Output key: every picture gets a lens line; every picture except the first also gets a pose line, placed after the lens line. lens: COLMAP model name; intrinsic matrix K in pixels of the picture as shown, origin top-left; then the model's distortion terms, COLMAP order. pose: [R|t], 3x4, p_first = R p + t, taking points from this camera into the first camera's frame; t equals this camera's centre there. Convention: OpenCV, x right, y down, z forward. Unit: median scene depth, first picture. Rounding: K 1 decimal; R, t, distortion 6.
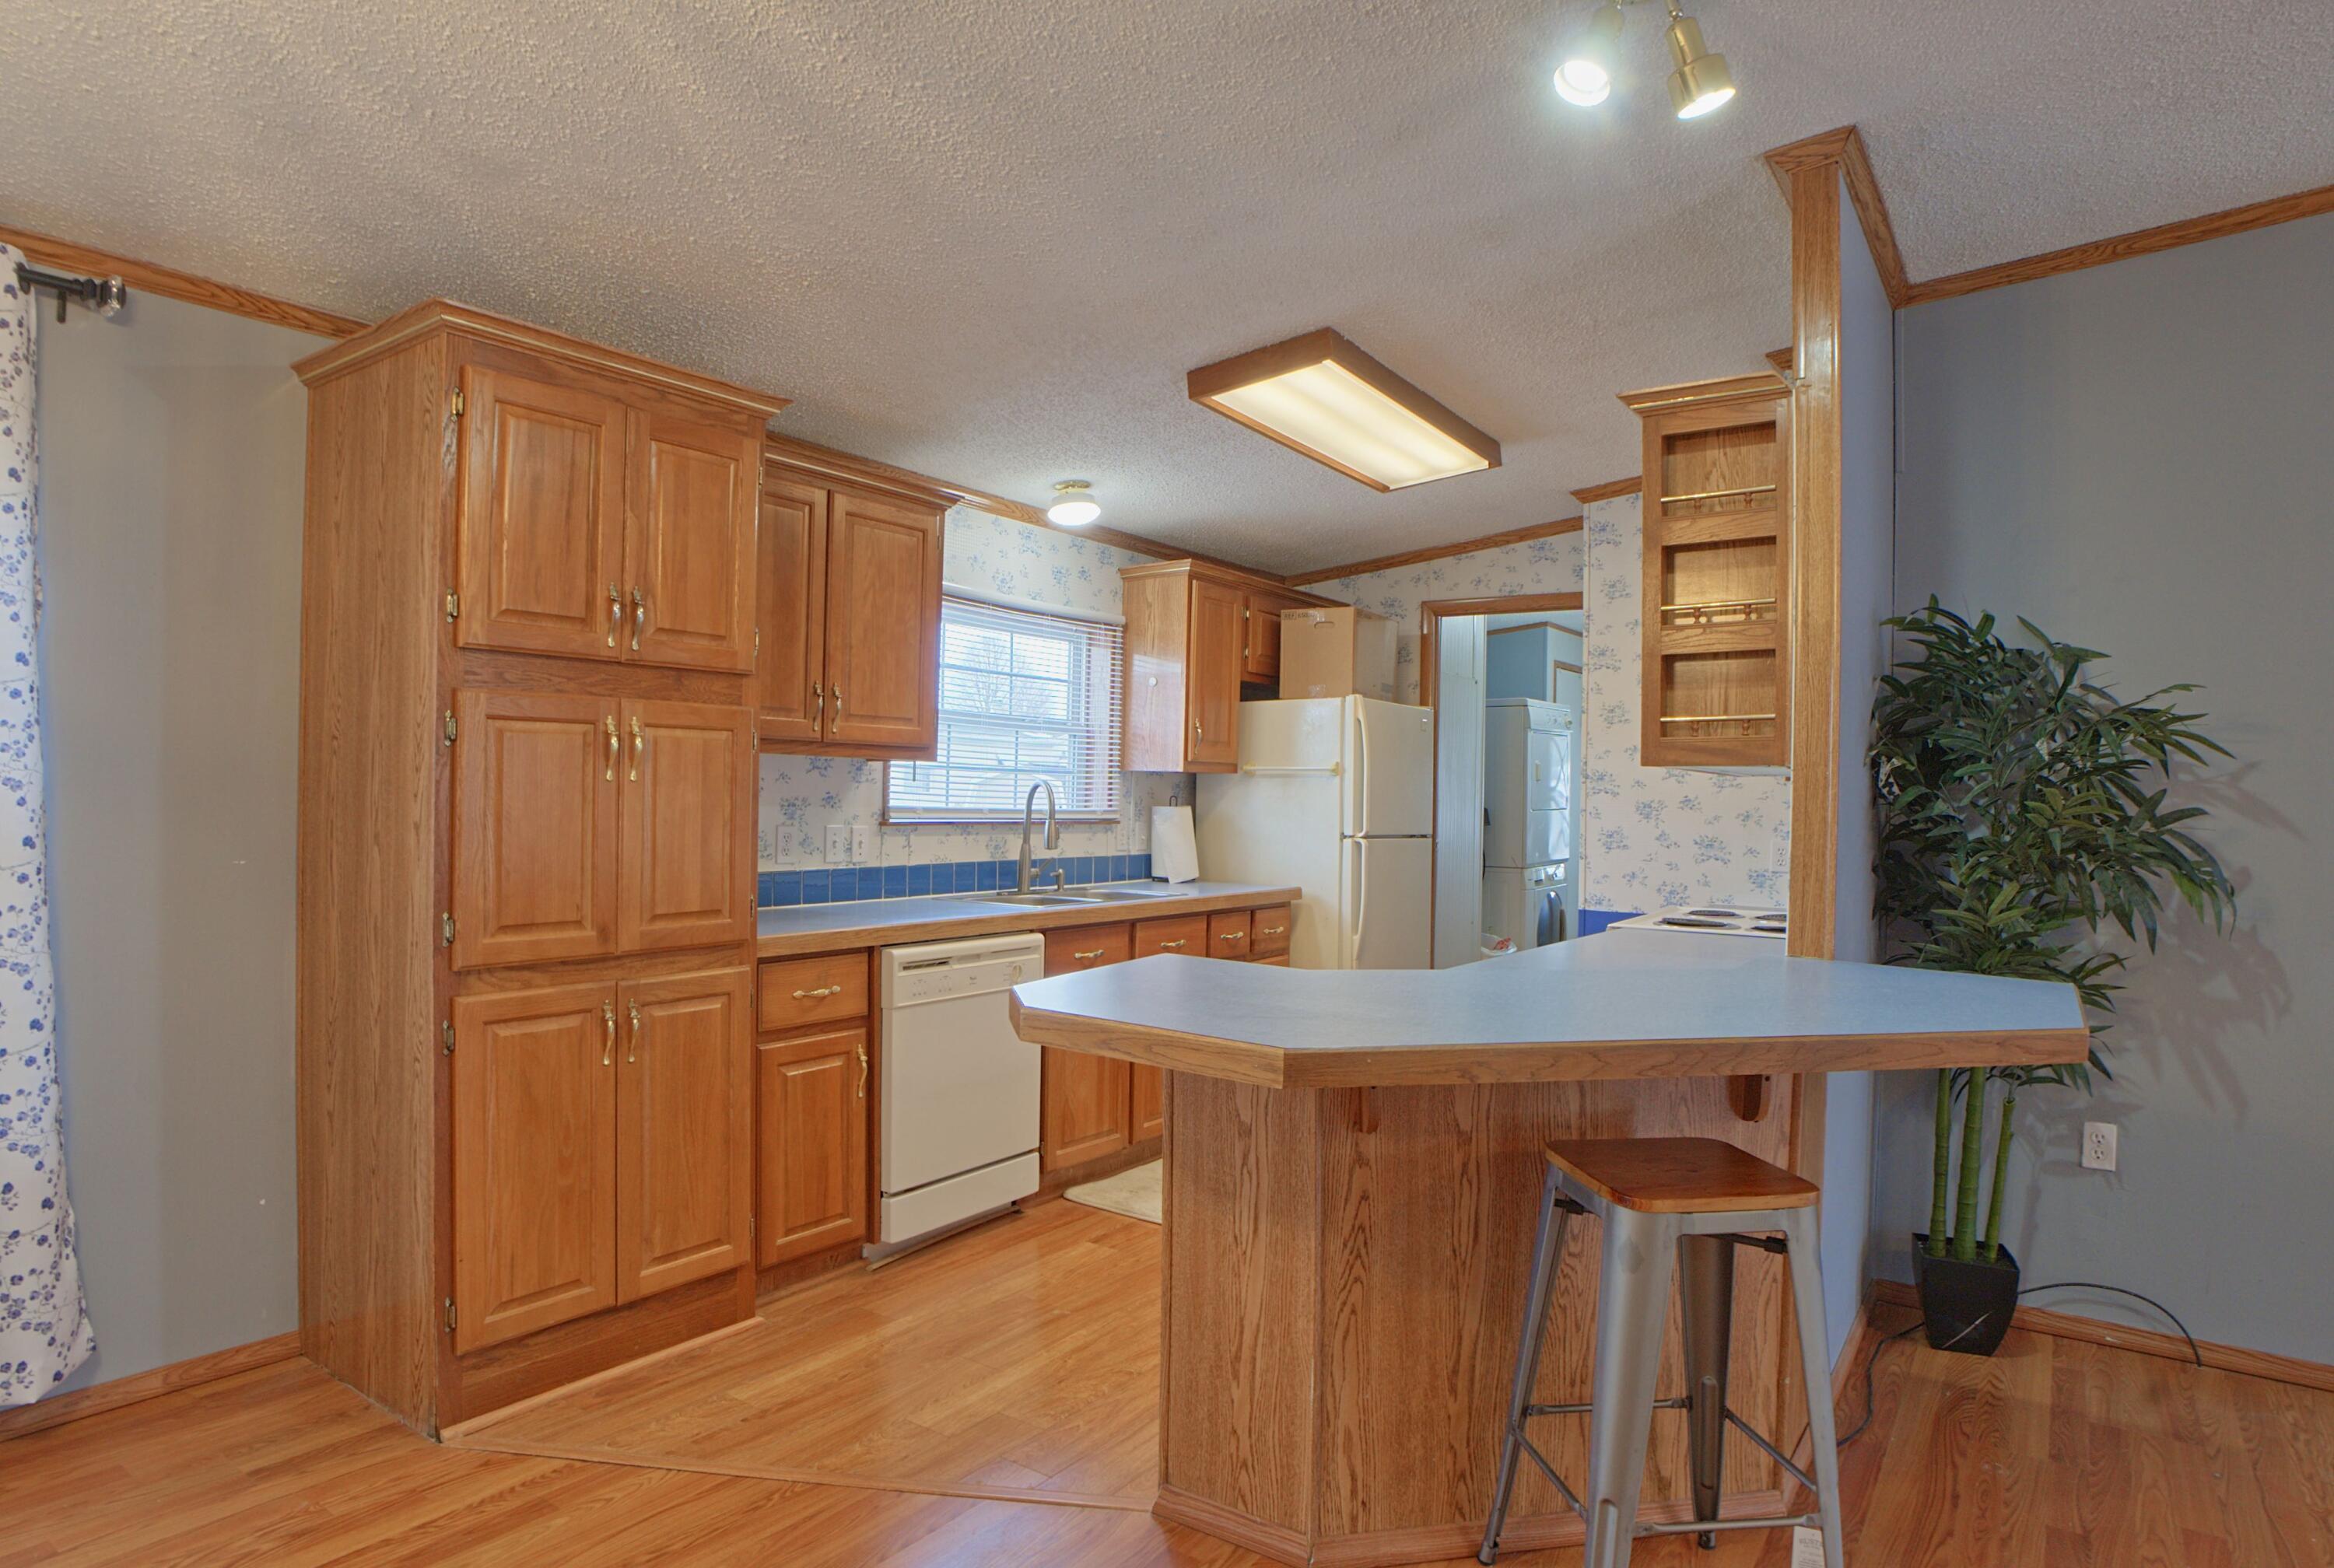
lens RADIAL K [[1351.3, 0, 1174.2], [0, 1351.3, 791.7], [0, 0, 1]] dist [-0.056542, 0.007607]
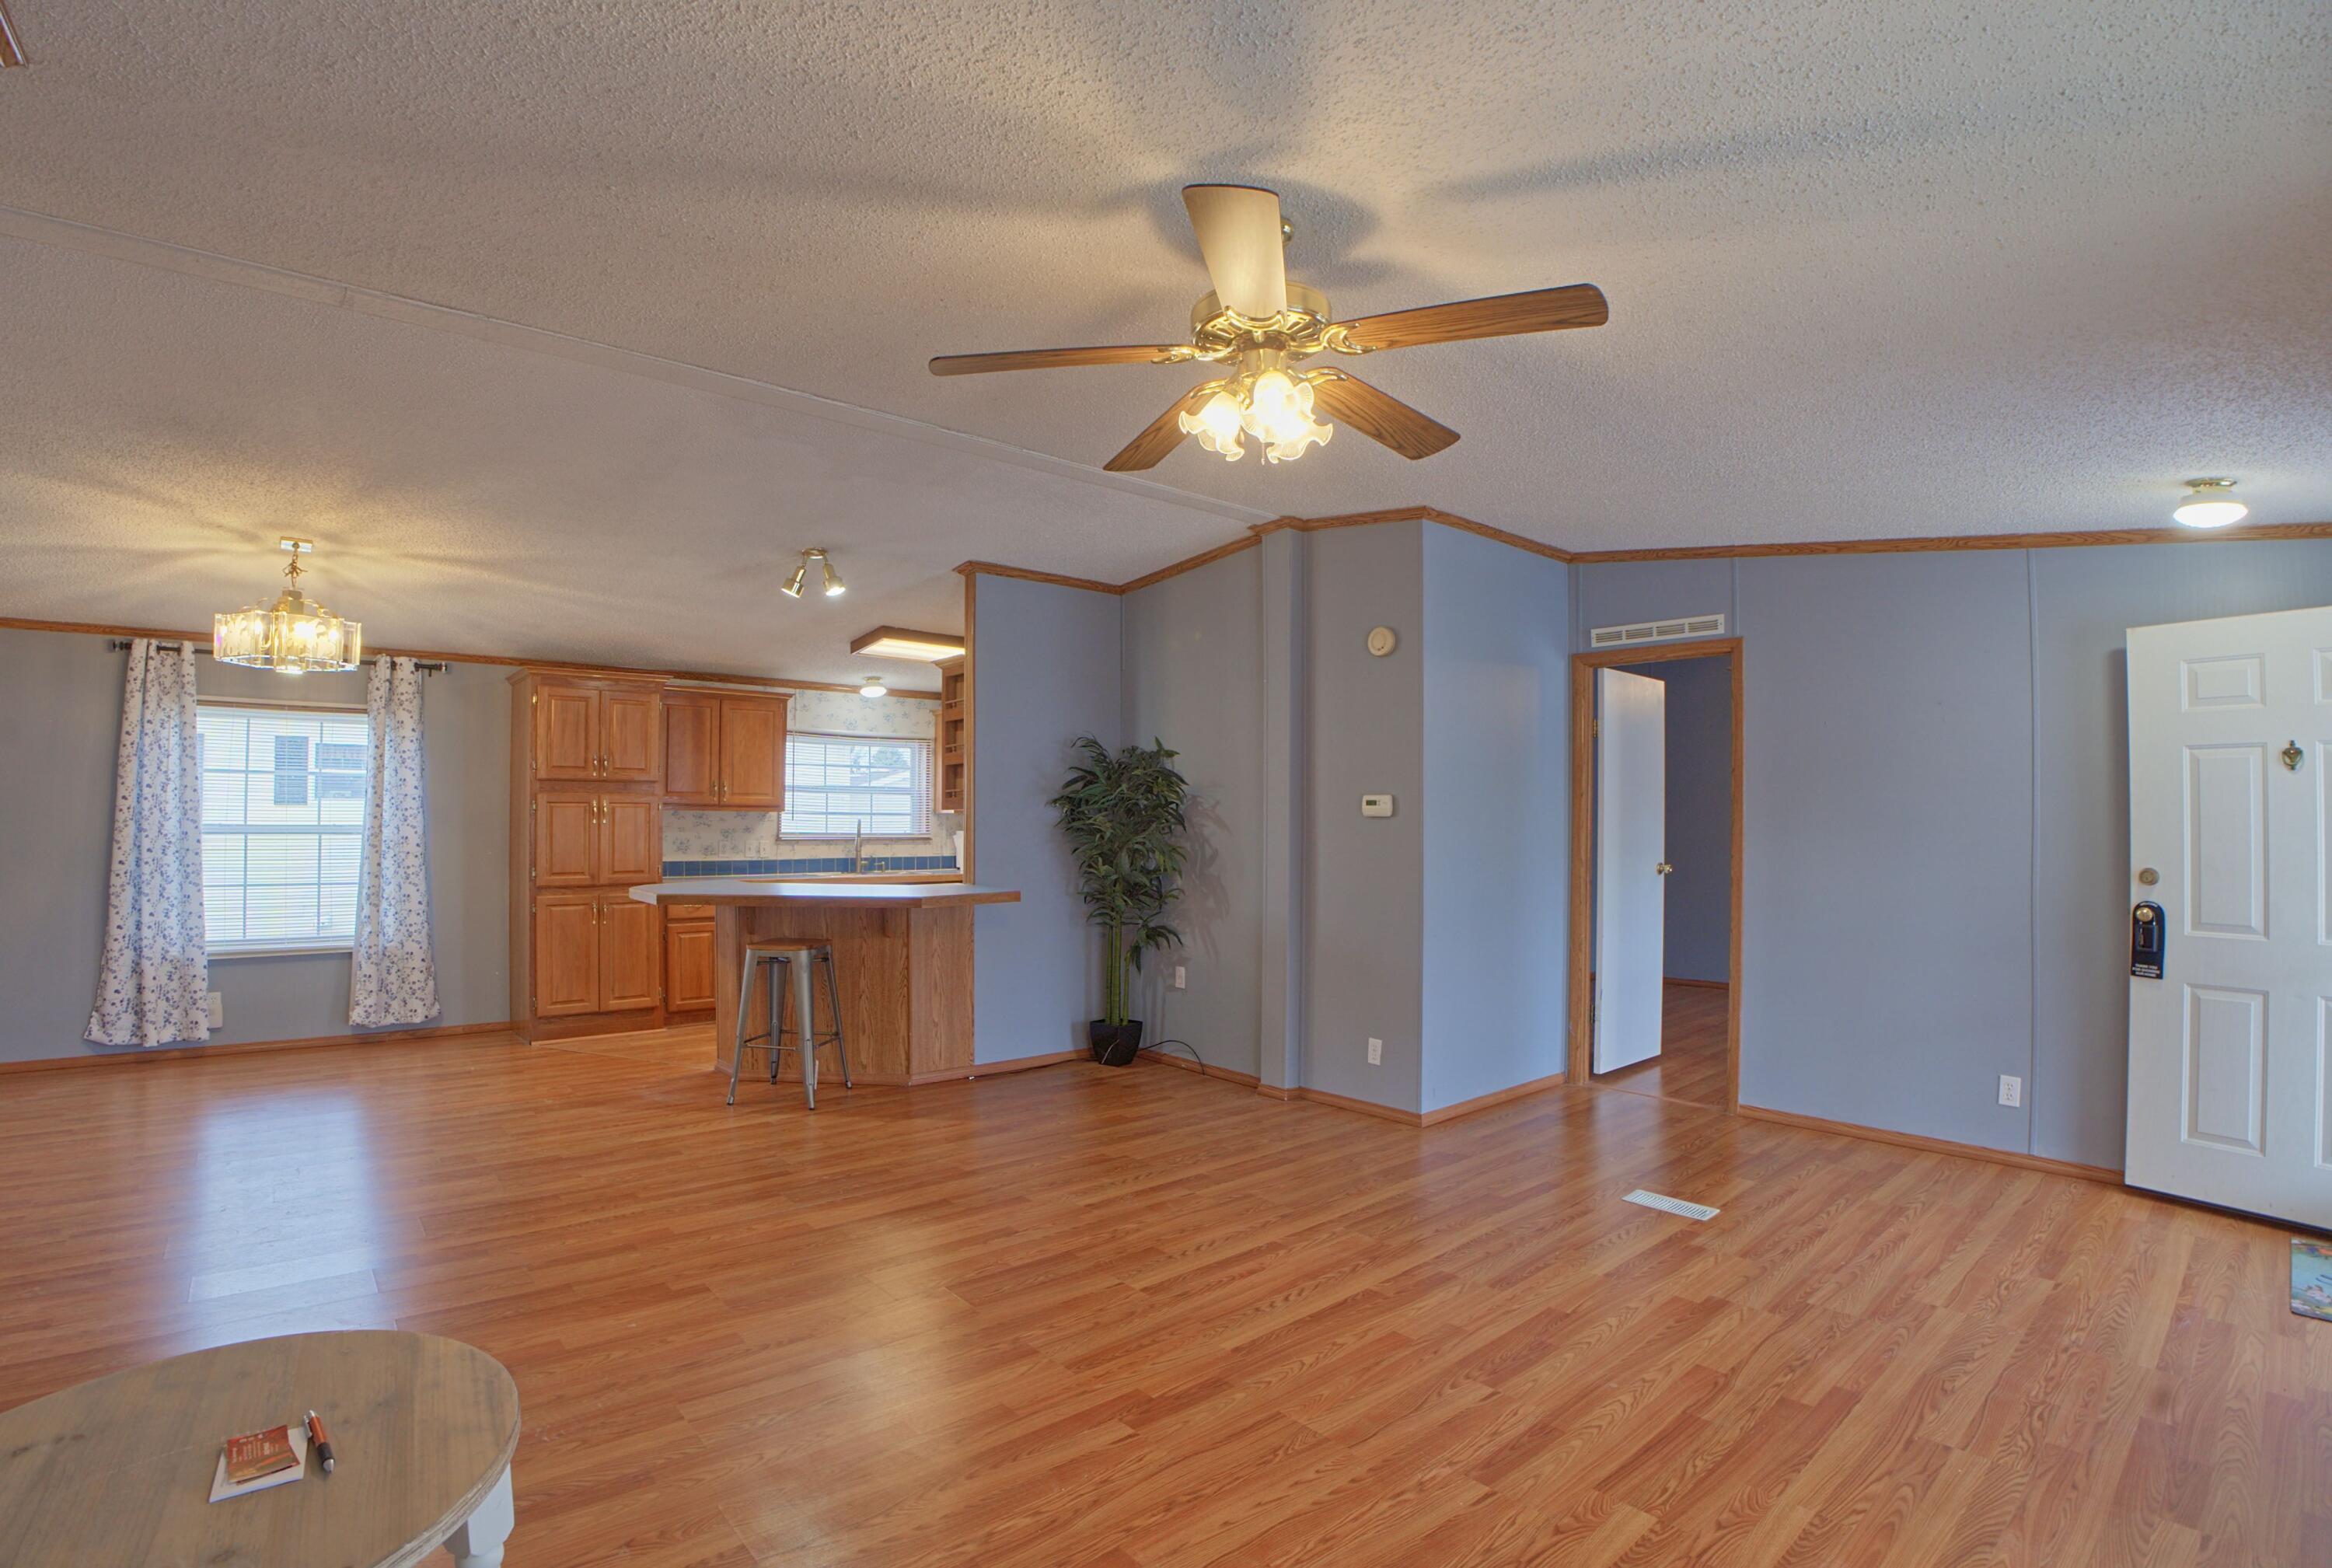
lens RADIAL K [[1135.2, 0, 1165.3], [0, 1135.2, 788.7], [0, 0, 1]] dist [-0.084525, 0.010182]
pose [[0.968123, -0.026586, -0.249061, 1.000586], [0.018567, 0.999233, -0.034489, 0.017109], [0.249787, 0.028765, 0.967874, -0.730439]]
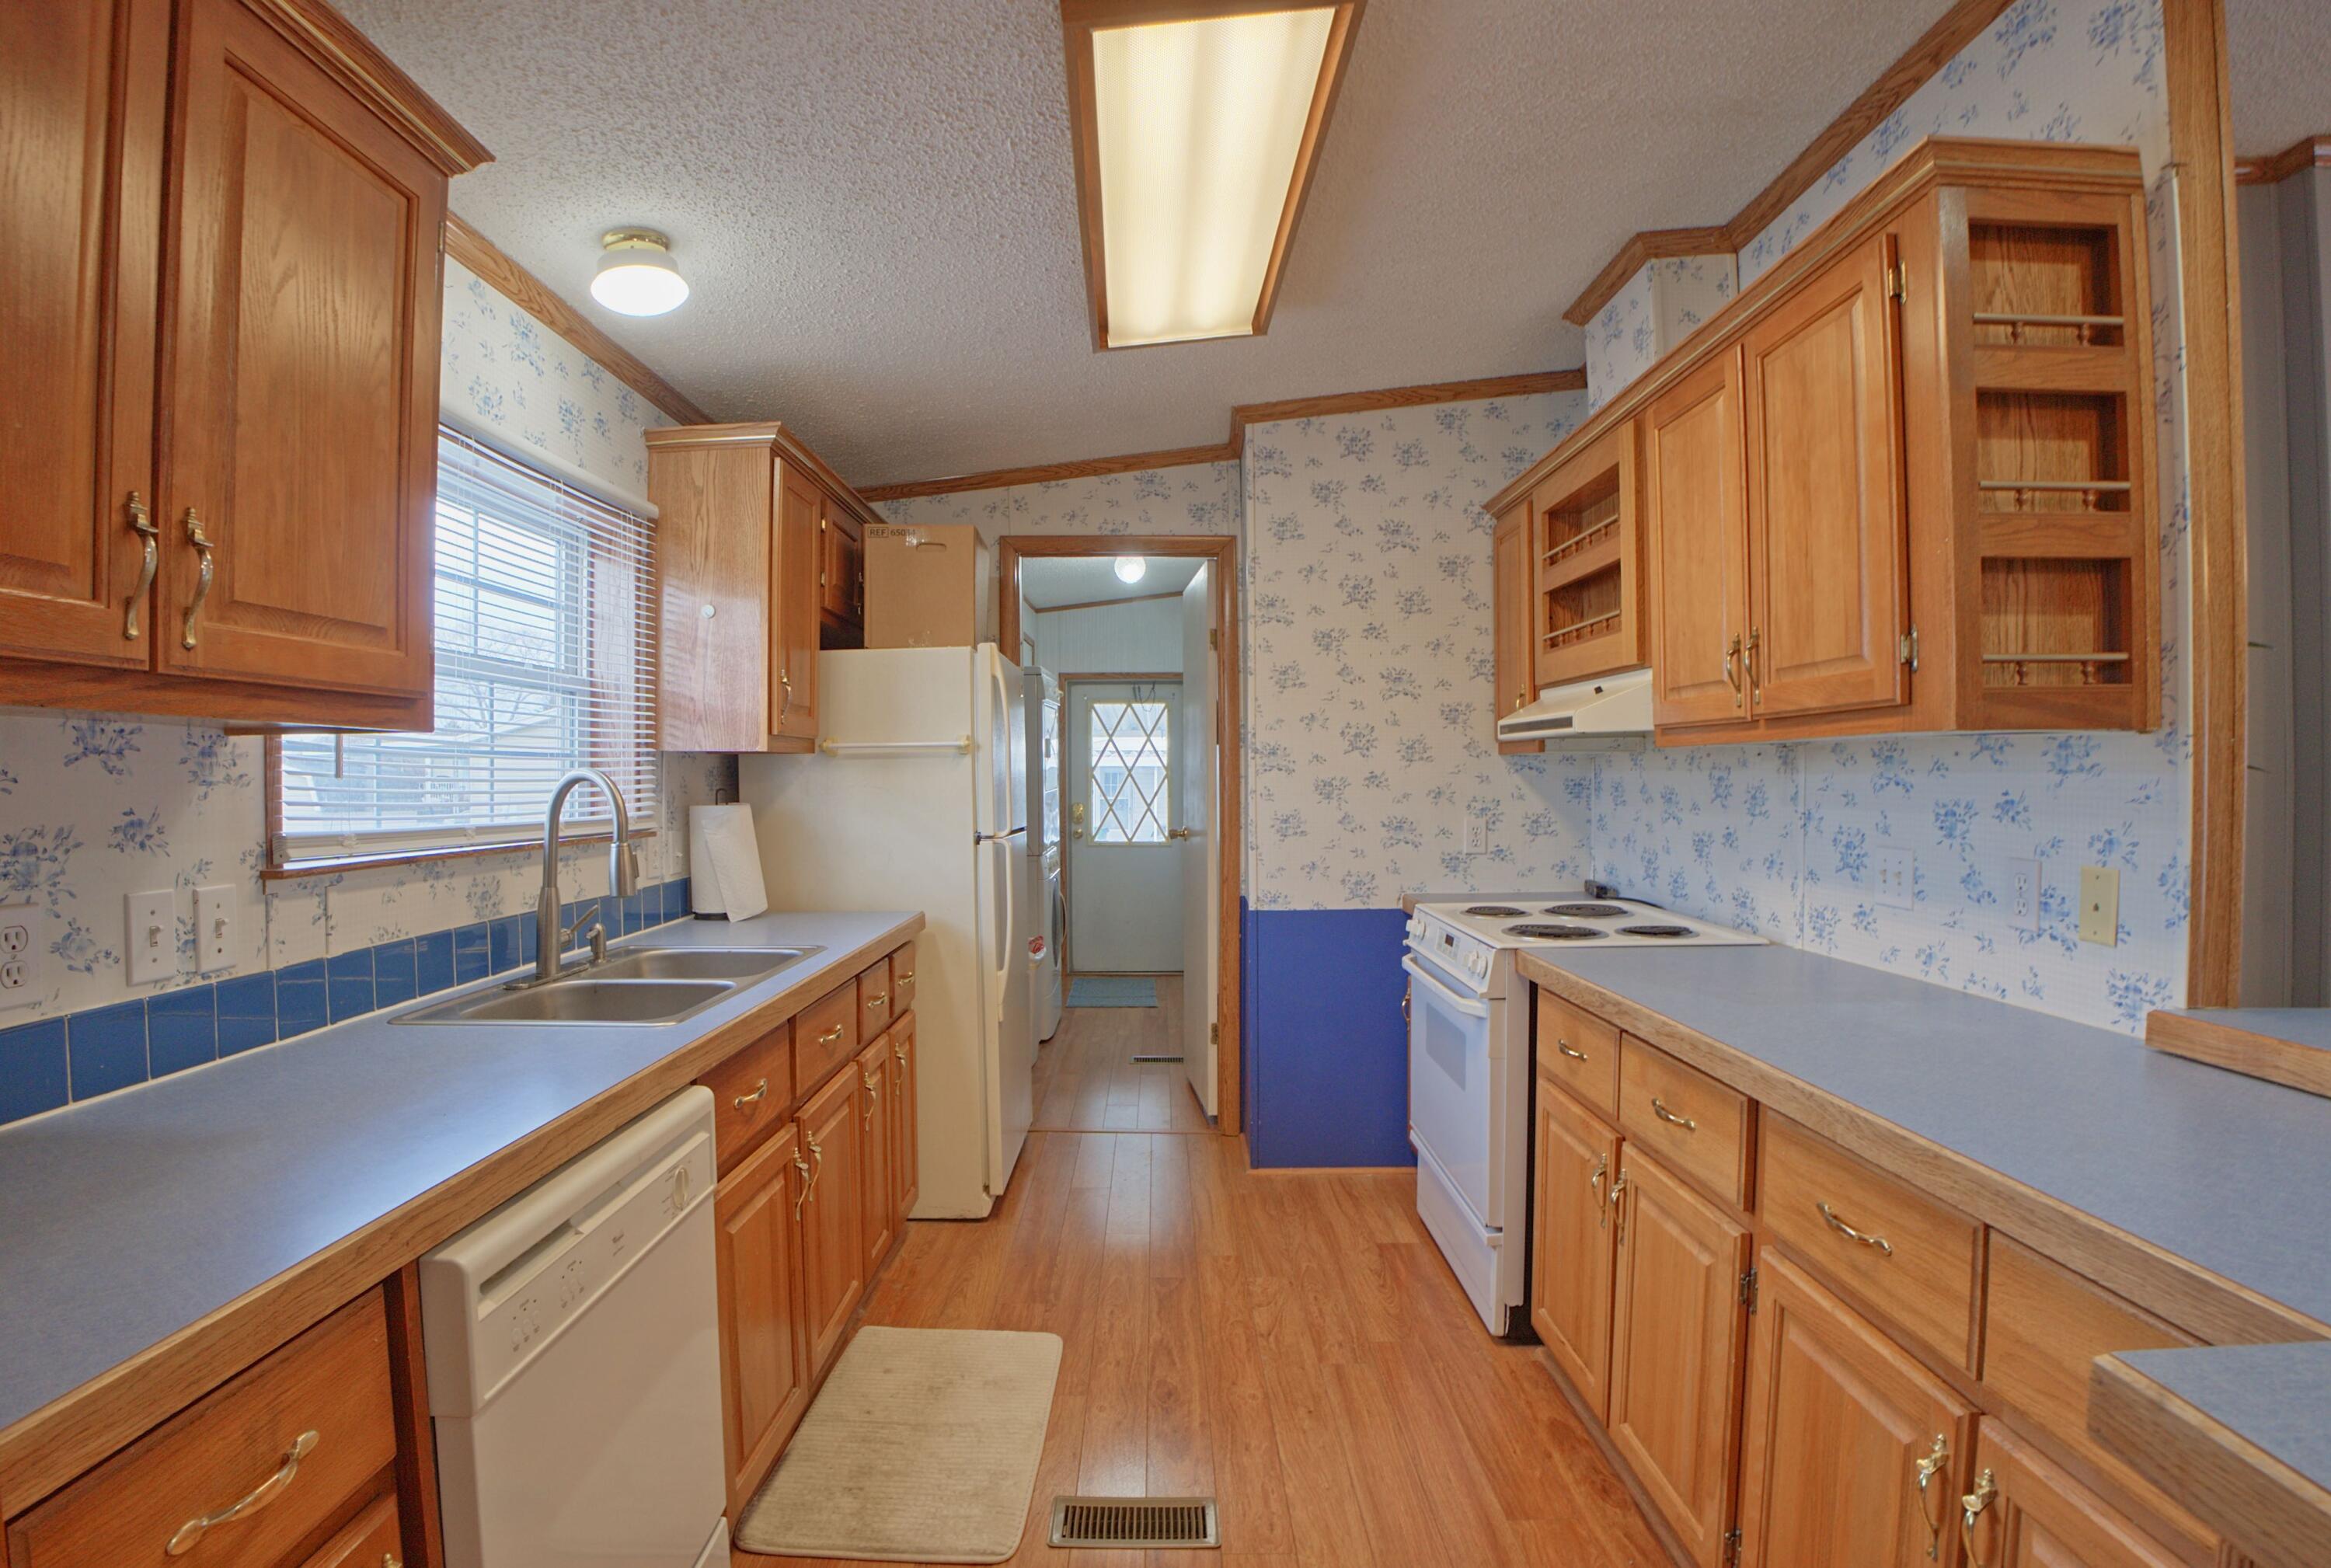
lens RADIAL K [[1142.7, 0, 1129.4], [0, 1142.7, 791.2], [0, 0, 1]] dist [-0.059189, 0.002044]
pose [[0.836643, -0.031845, 0.546822, -0.204512], [0.021700, 0.999452, 0.025003, -0.008057], [-0.547318, -0.009053, 0.836876, 0.624856]]
